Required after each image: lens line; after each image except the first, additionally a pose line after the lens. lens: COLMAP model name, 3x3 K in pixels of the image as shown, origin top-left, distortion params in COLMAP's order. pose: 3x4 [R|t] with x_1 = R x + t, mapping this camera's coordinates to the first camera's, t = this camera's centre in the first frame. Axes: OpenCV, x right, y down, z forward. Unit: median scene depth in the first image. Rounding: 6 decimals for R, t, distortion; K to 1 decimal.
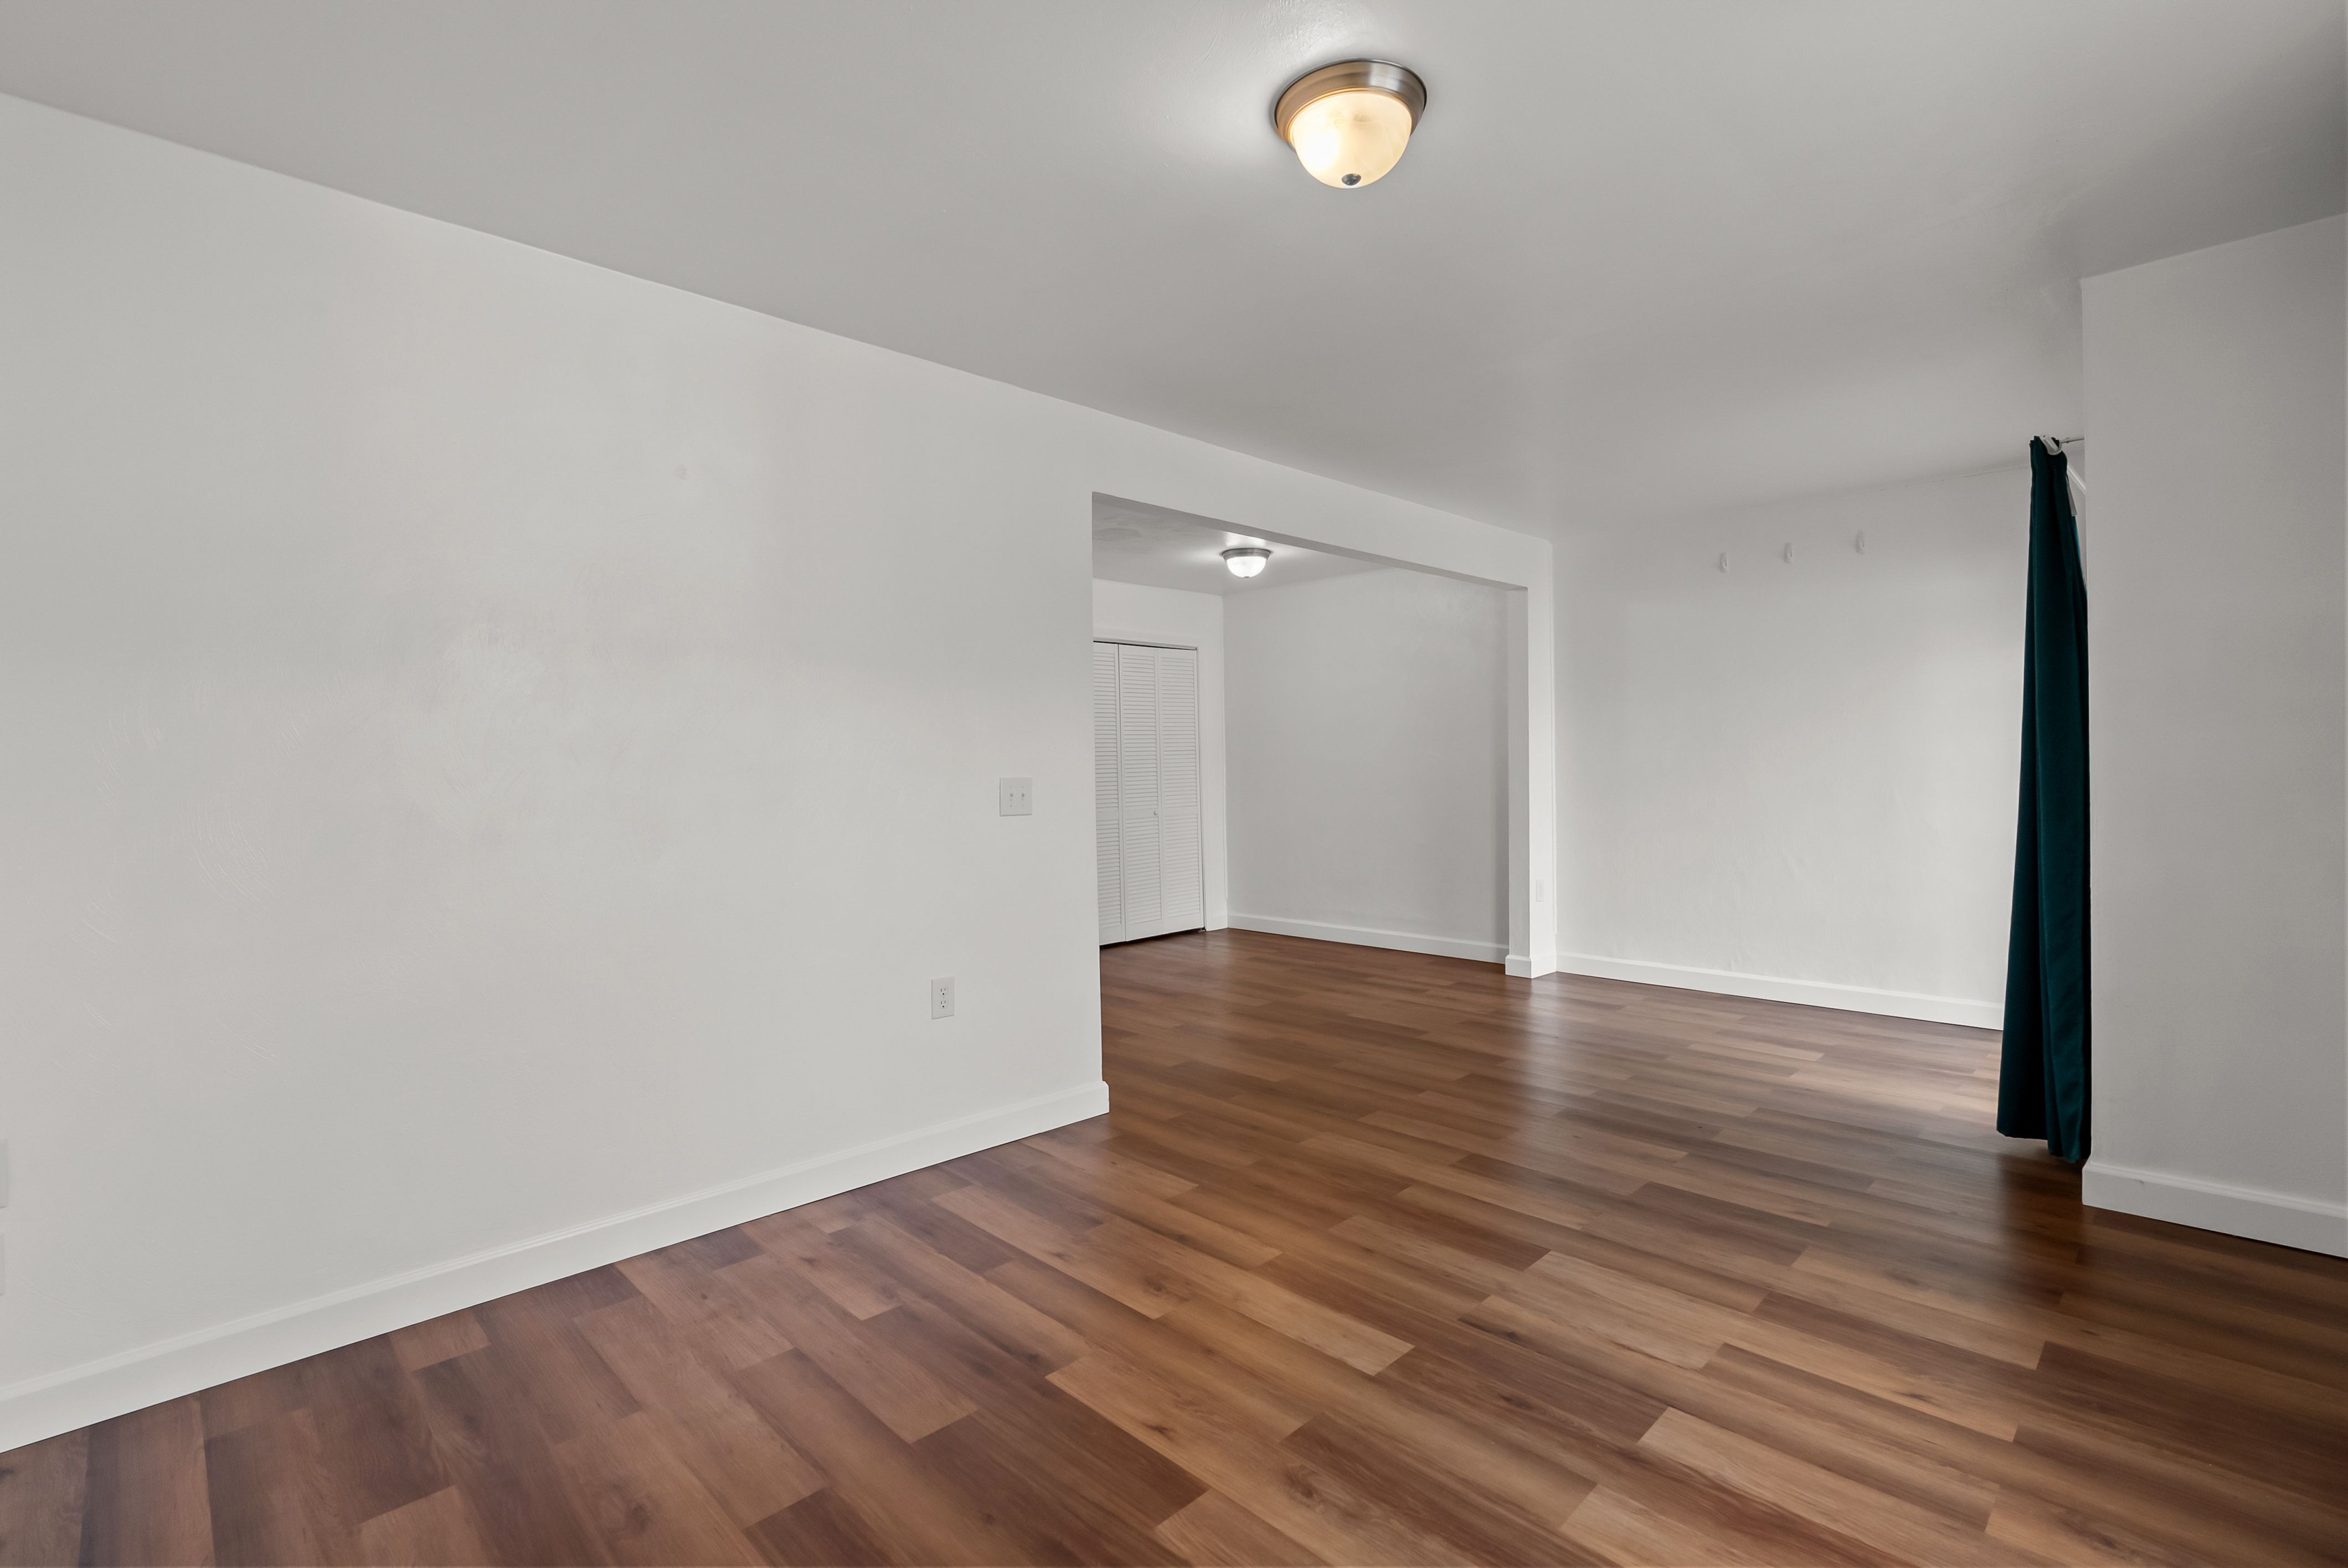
lens RADIAL K [[1059.7, 0, 1173.3], [0, 1059.7, 766.5], [0, 0, 1]] dist [-0.004606, 0.000553]
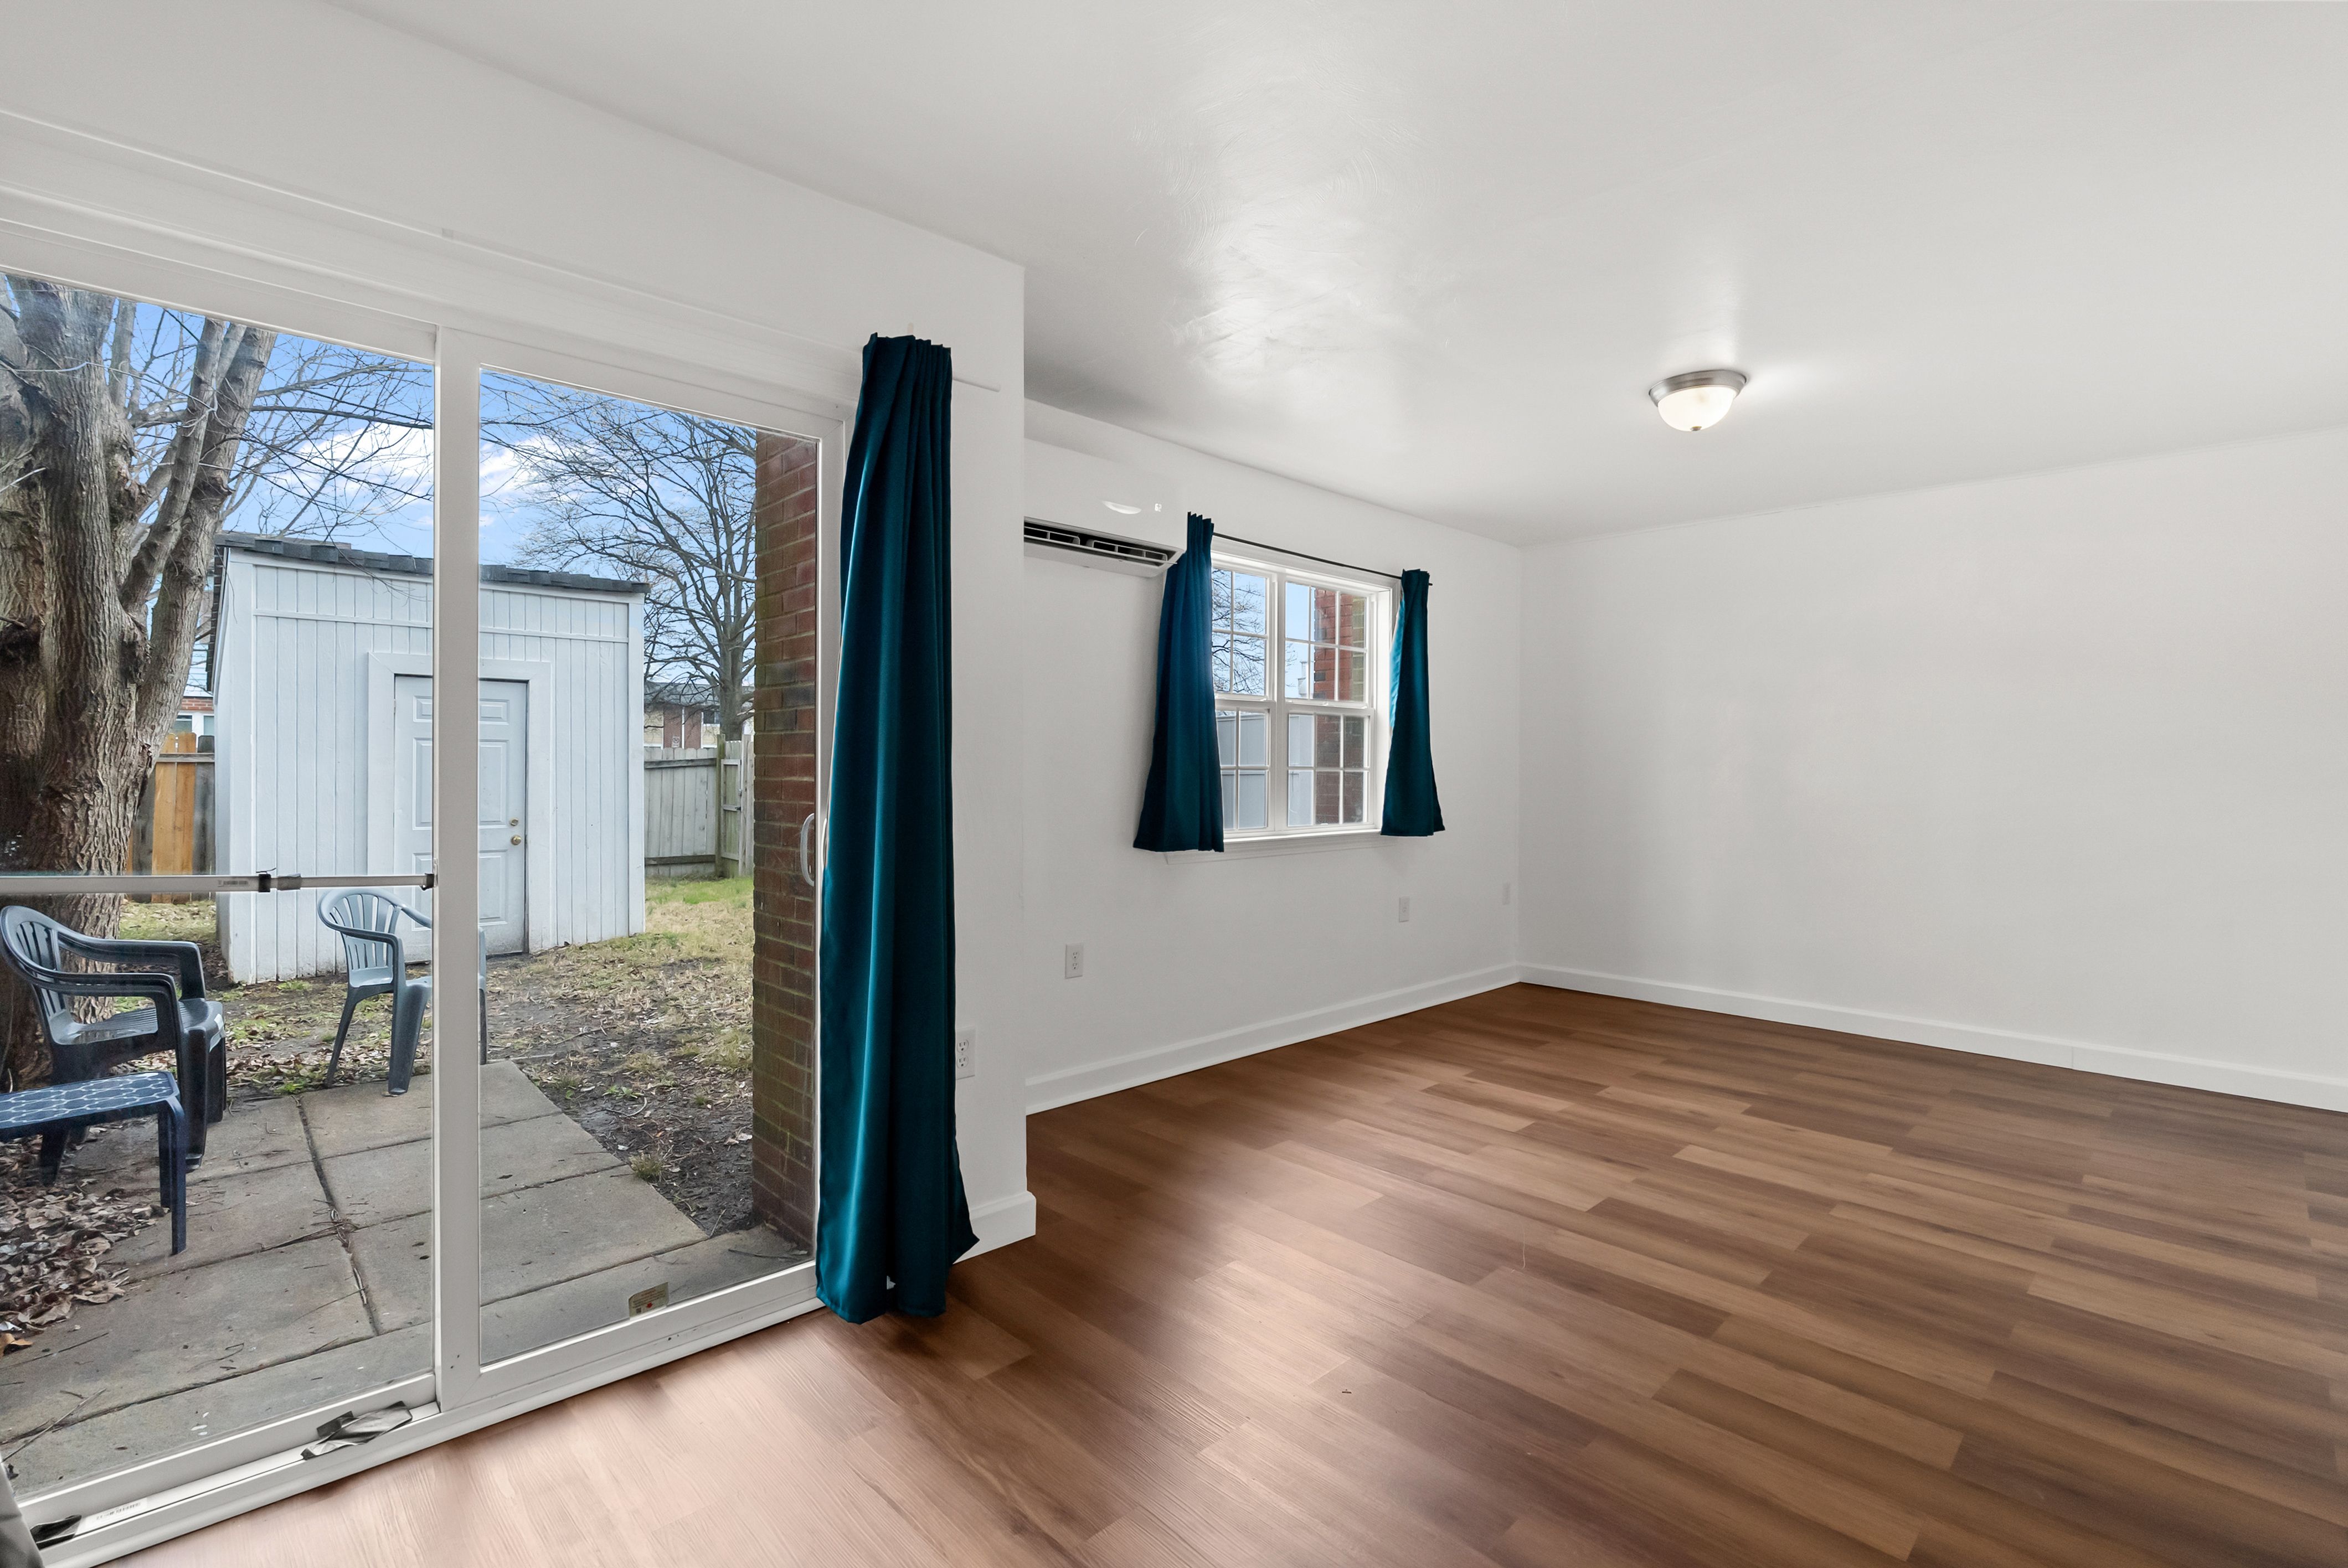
lens RADIAL K [[1056.4, 0, 1167.4], [0, 1056.4, 773.9], [0, 0, 1]] dist [-0.001860, 0.000199]
pose [[-0.999902, 0.008227, 0.011328, 0.853106], [0.008258, 0.999962, 0.002666, -0.011320], [-0.011305, 0.002759, -0.999932, 2.311267]]
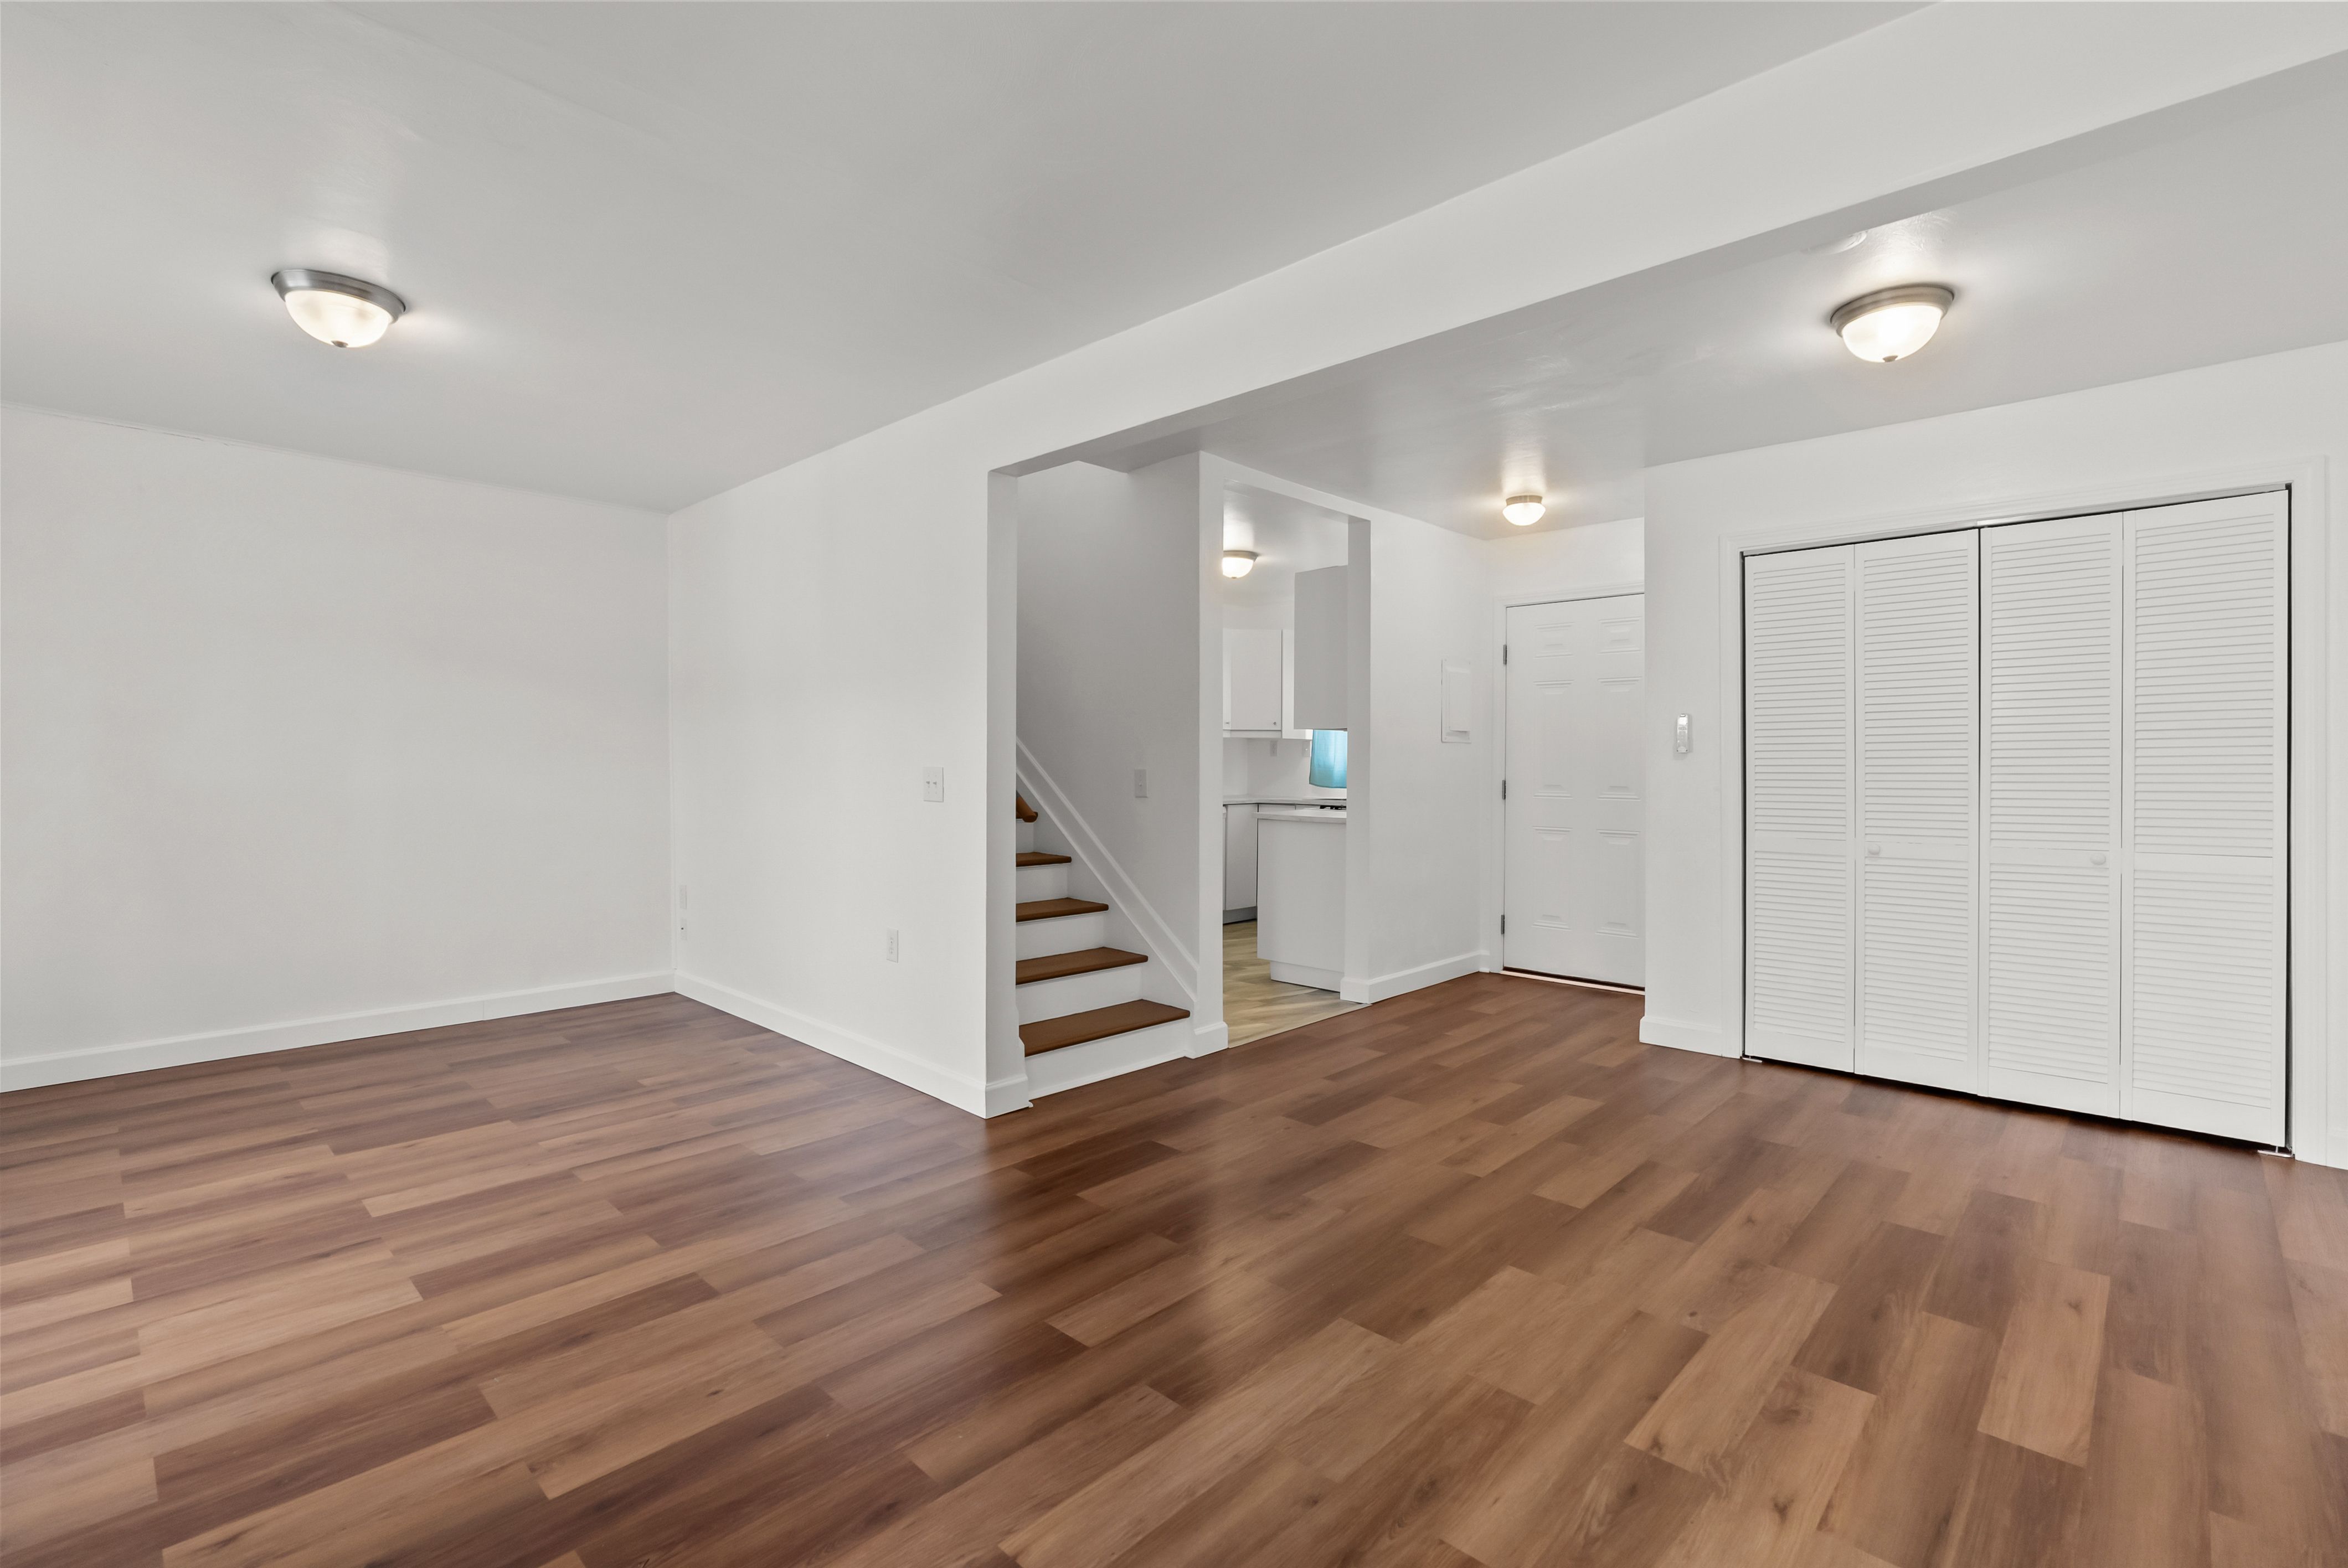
lens RADIAL K [[1054.3, 0, 1171.0], [0, 1054.3, 772.8], [0, 0, 1]] dist [-0.001885, 0.000573]
pose [[0.026037, 0.024157, -0.999369, 1.378714], [-0.002098, 0.999707, 0.024111, -0.017655], [0.999659, 0.001469, 0.026080, 1.763178]]
